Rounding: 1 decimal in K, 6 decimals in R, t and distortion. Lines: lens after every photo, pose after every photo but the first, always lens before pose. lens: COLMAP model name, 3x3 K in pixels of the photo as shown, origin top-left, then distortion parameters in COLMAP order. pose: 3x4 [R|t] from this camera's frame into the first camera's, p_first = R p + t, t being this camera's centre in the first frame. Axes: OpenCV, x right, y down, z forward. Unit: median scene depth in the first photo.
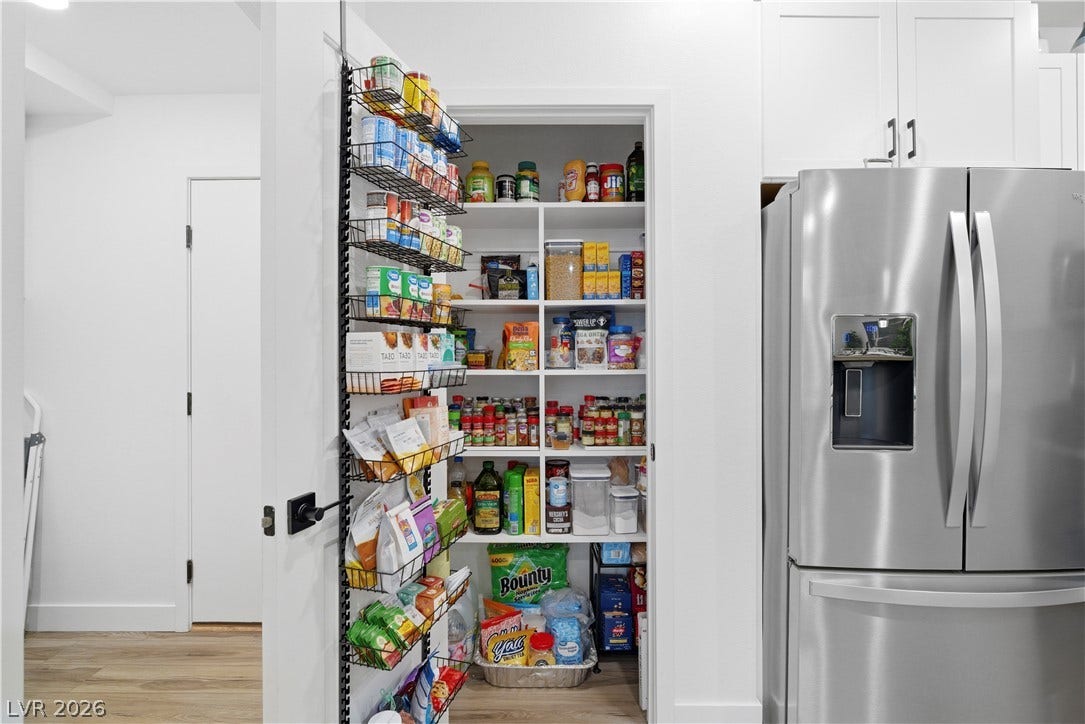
lens RADIAL K [[502.3, 0, 546.1], [0, 502.3, 362.6], [0, 0, 1]] dist [-0.016398, 0.000361]
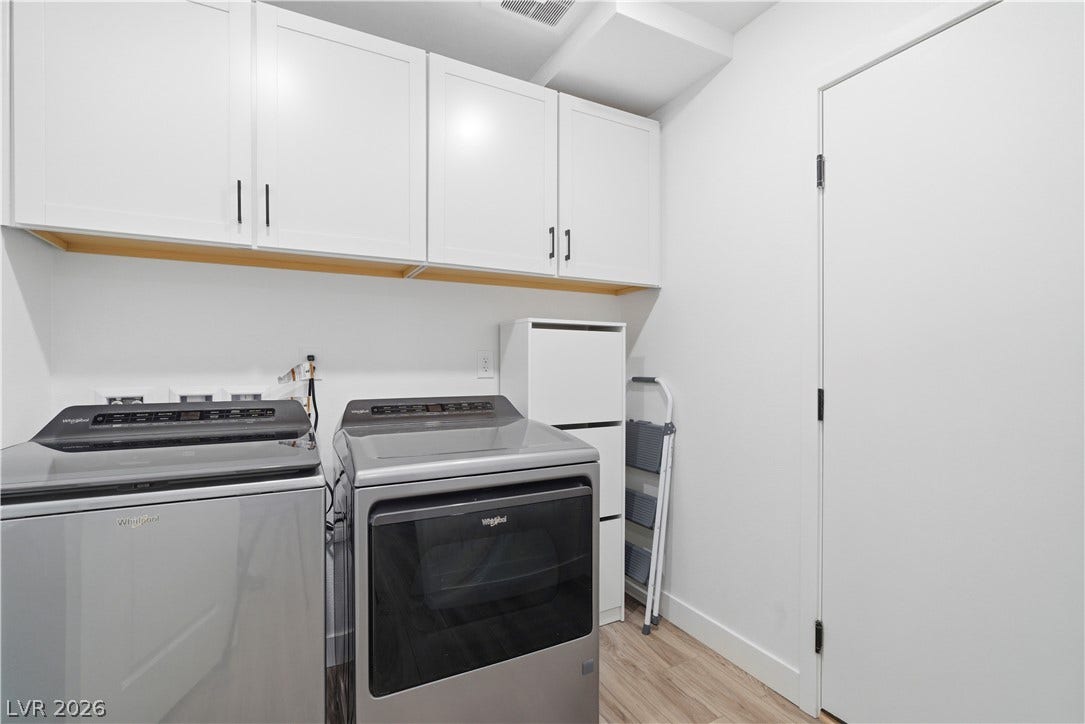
lens RADIAL K [[503.9, 0, 541.4], [0, 503.9, 366.1], [0, 0, 1]] dist [-0.010558, 0.005100]
pose [[0.465653, 0.010867, -0.884901, -0.267346], [0.003759, 0.999891, 0.014257, 0.015824], [0.884960, -0.009965, 0.465561, 0.311351]]
